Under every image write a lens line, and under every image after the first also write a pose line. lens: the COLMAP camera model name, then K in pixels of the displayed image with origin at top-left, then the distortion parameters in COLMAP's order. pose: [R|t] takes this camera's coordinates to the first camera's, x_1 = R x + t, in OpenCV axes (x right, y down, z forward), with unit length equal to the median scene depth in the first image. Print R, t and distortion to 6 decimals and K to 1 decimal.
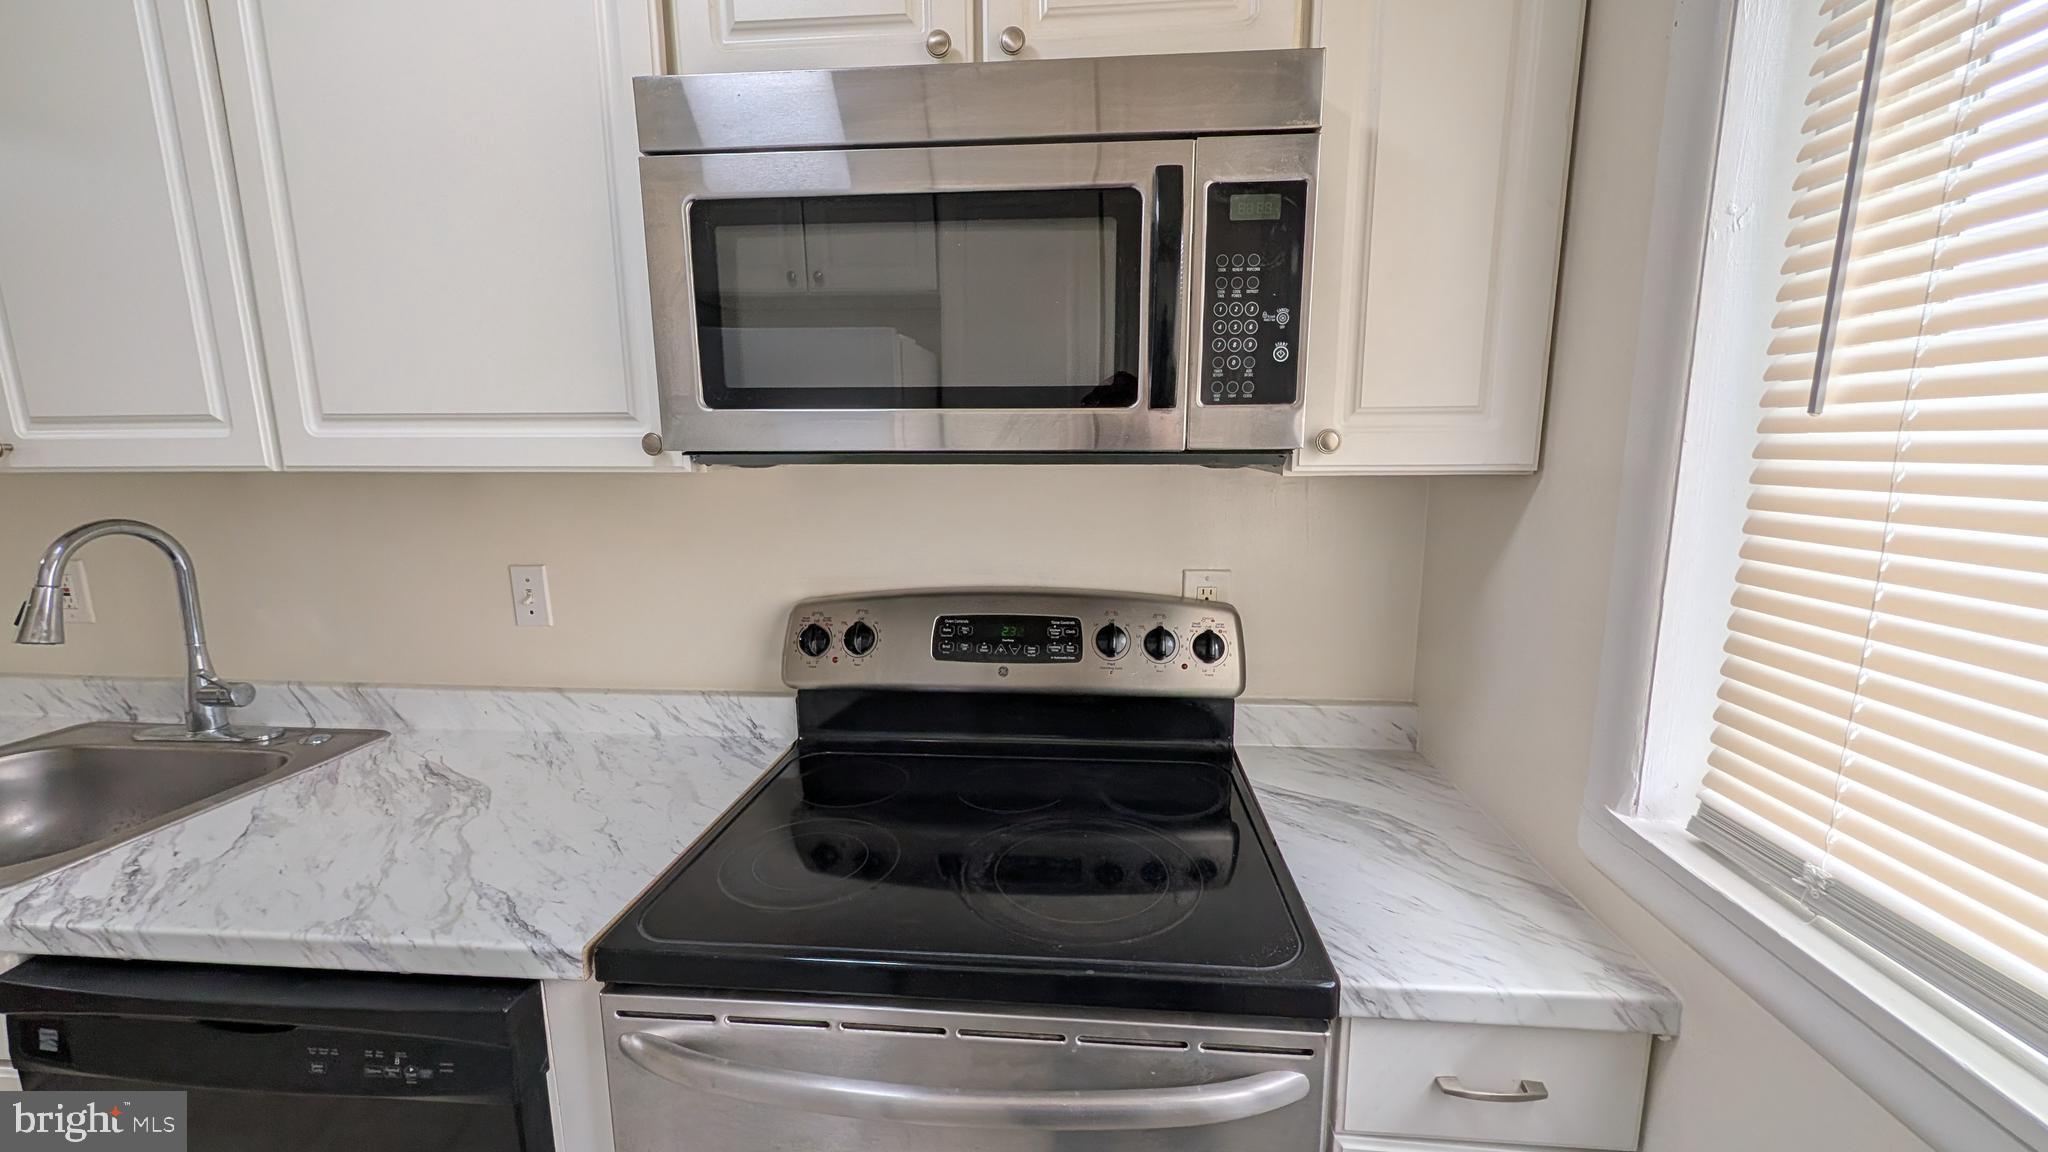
lens RADIAL K [[784.4, 0, 1050.9], [0, 784.4, 584.5], [0, 0, 1]] dist [-0.001958, 0.000032]
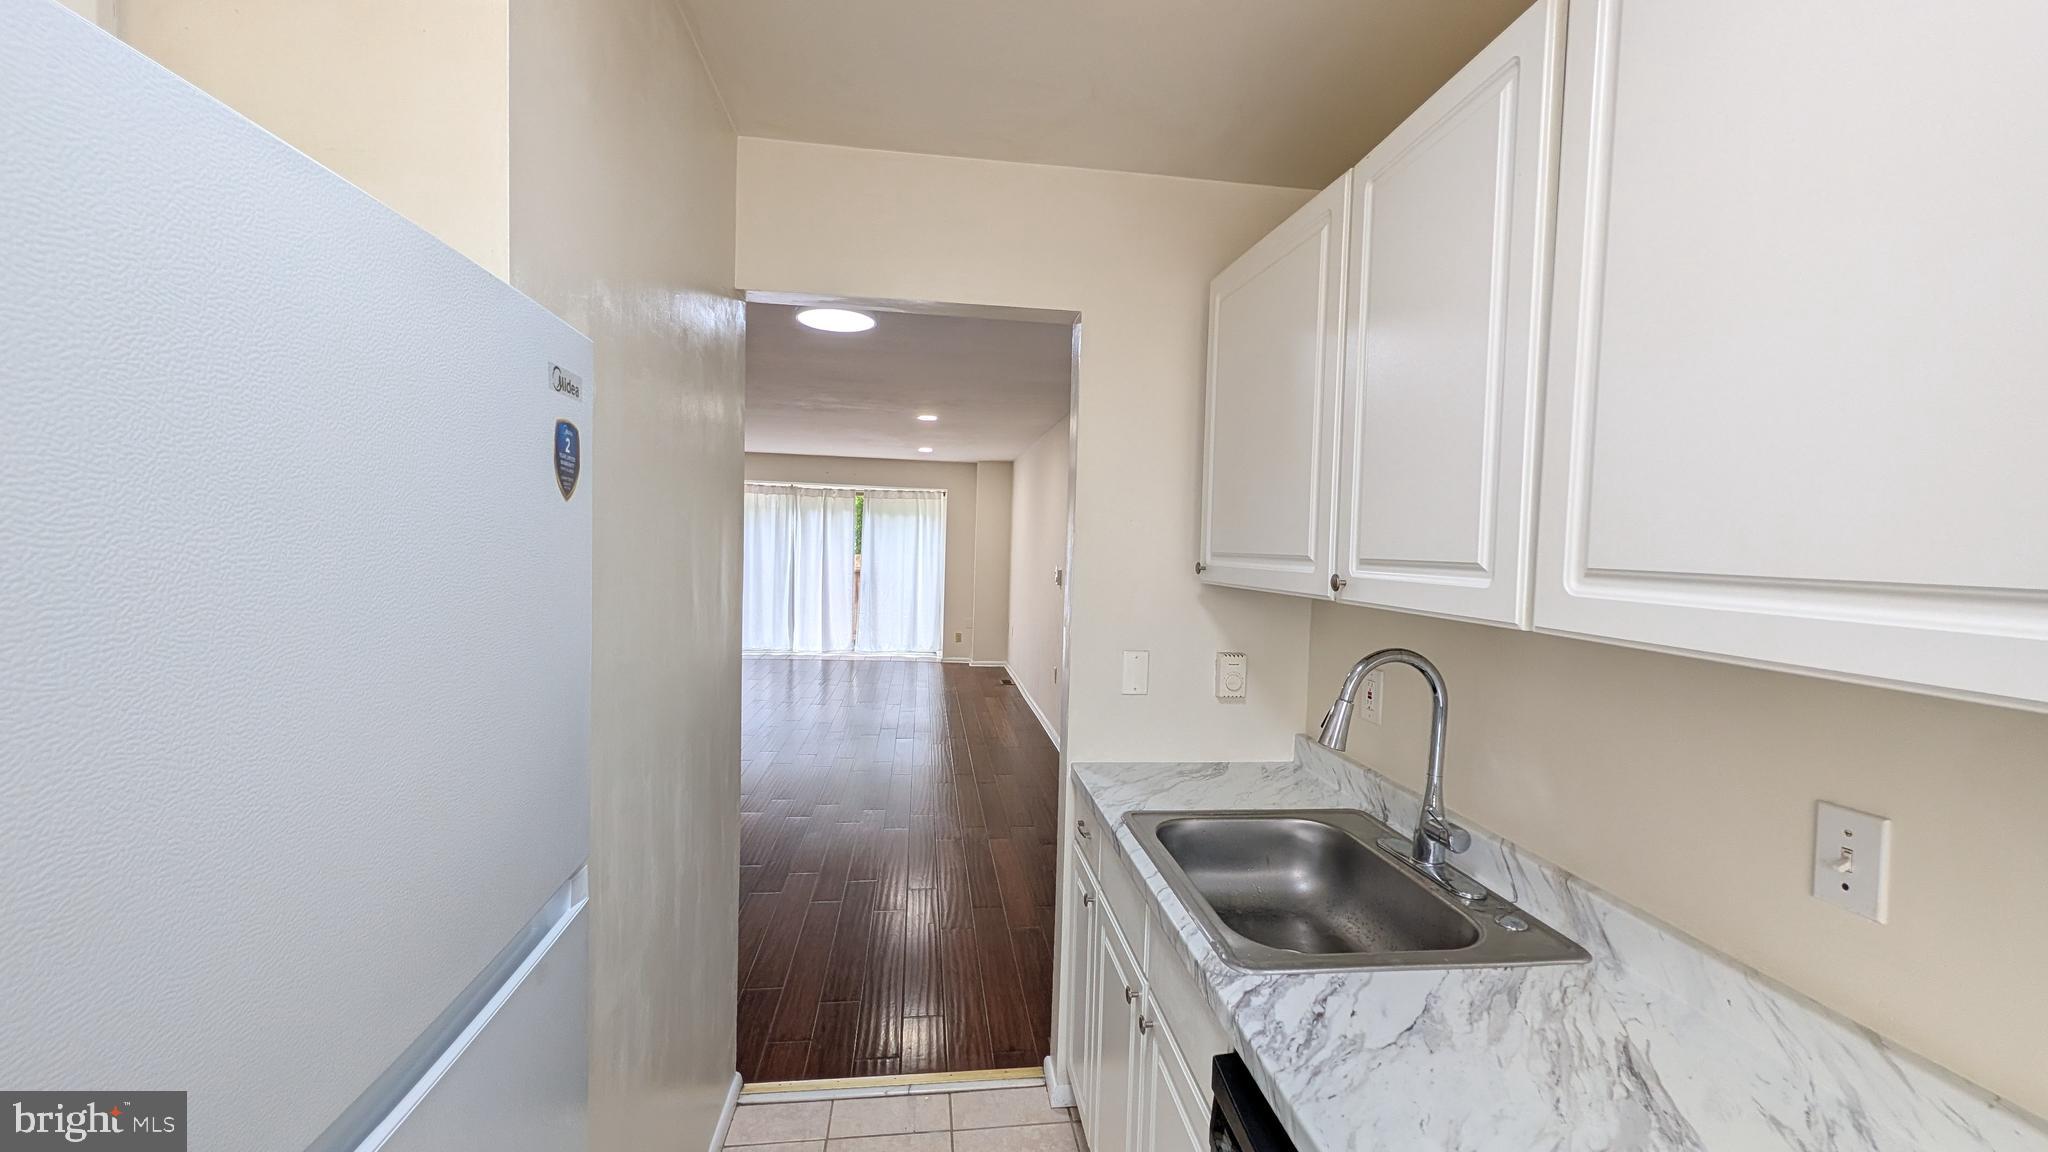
lens RADIAL K [[784.4, 0, 1009.1], [0, 784.4, 568.7], [0, 0, 1]] dist [-0.001958, 0.000032]
pose [[0.175518, 0.039335, -0.983690, -0.214568], [-0.201591, 0.979465, 0.003196, -0.084518], [0.963615, 0.197742, 0.179843, 0.248648]]
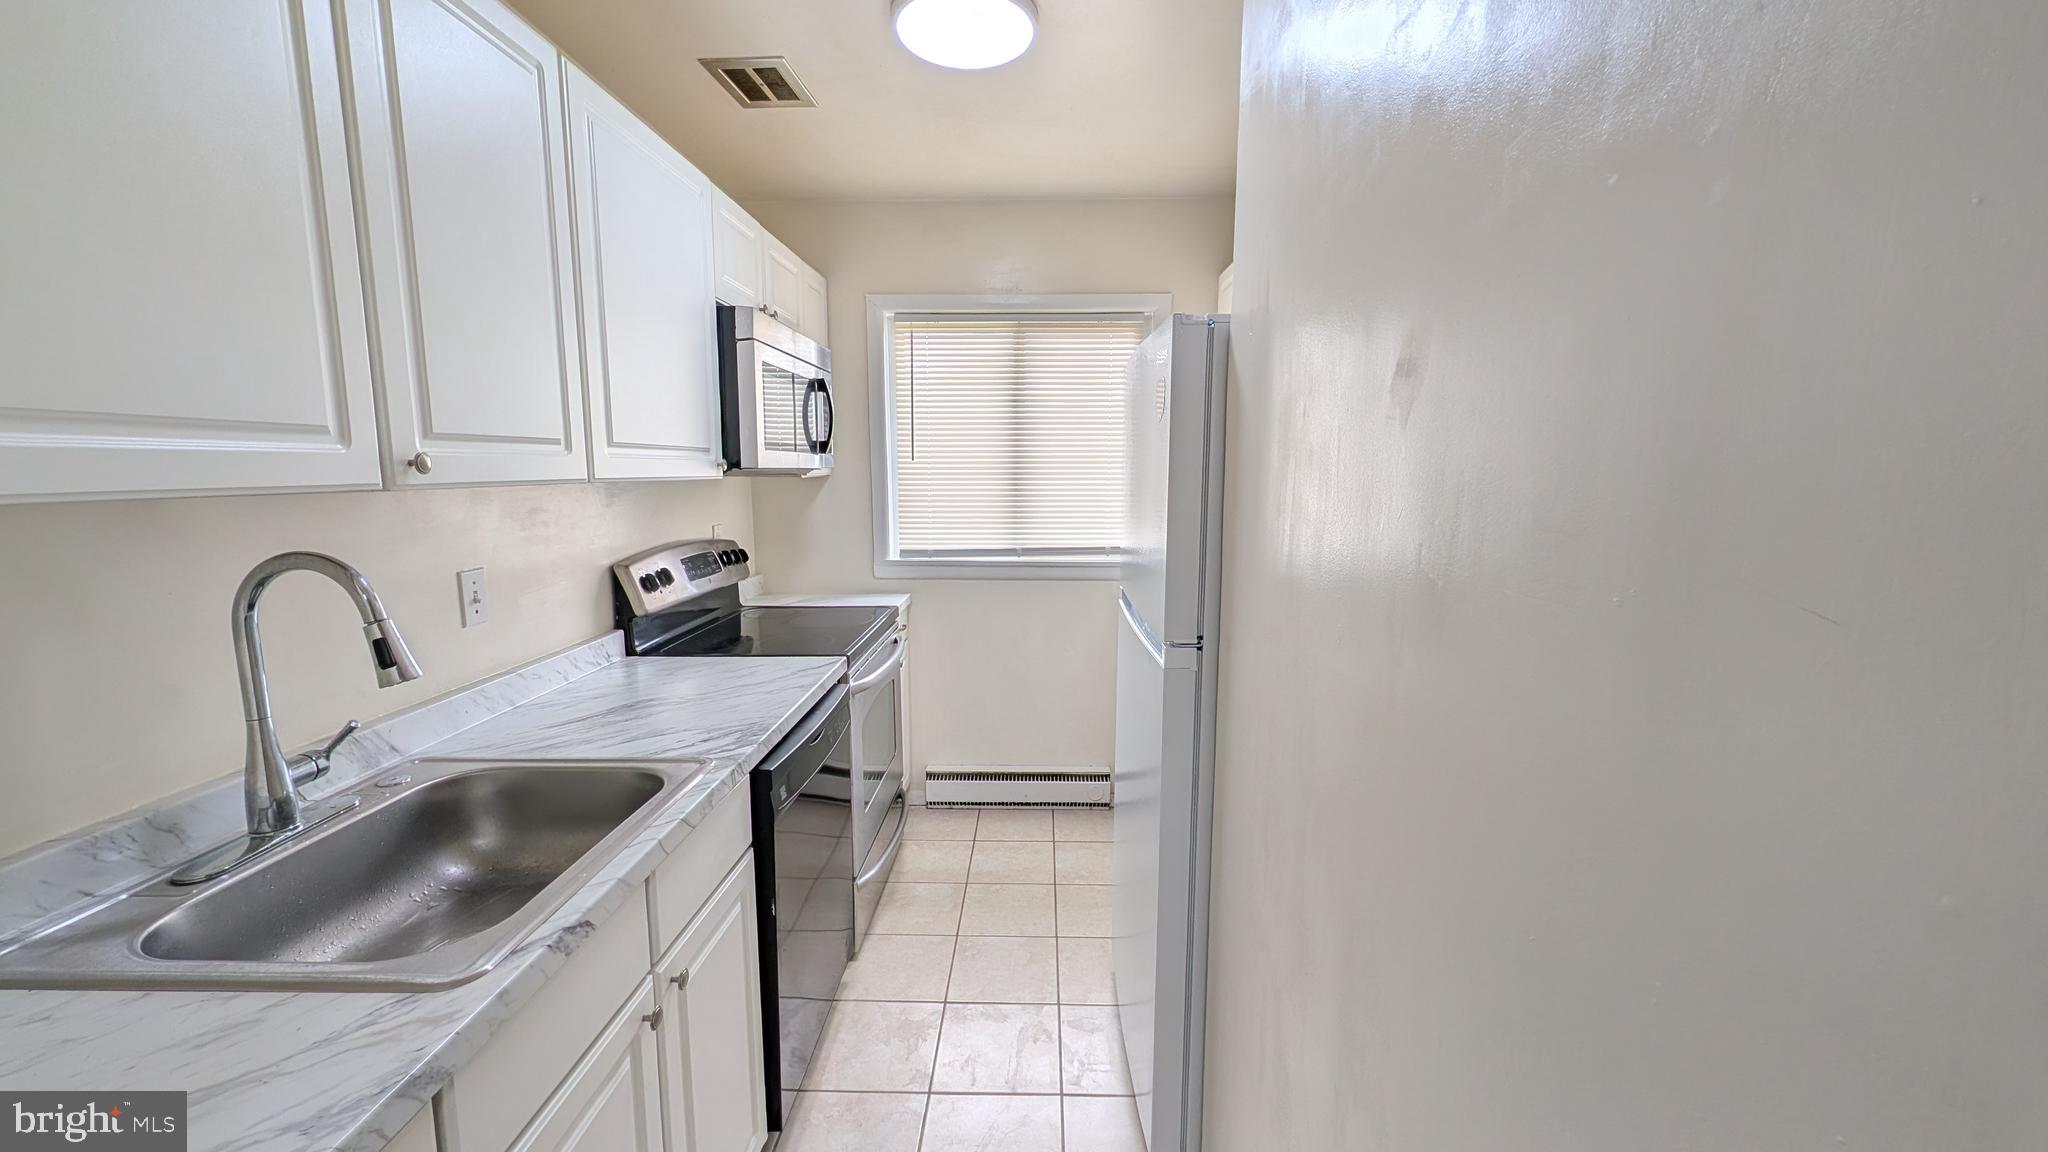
lens RADIAL K [[784.4, 0, 1023.5], [0, 784.4, 578.6], [0, 0, 1]] dist [-0.001958, 0.000032]
pose [[-0.042816, -0.141576, 0.989001, -2.013928], [0.173417, 0.973829, 0.146911, -0.043457], [-0.983917, 0.177800, -0.017144, 0.270032]]
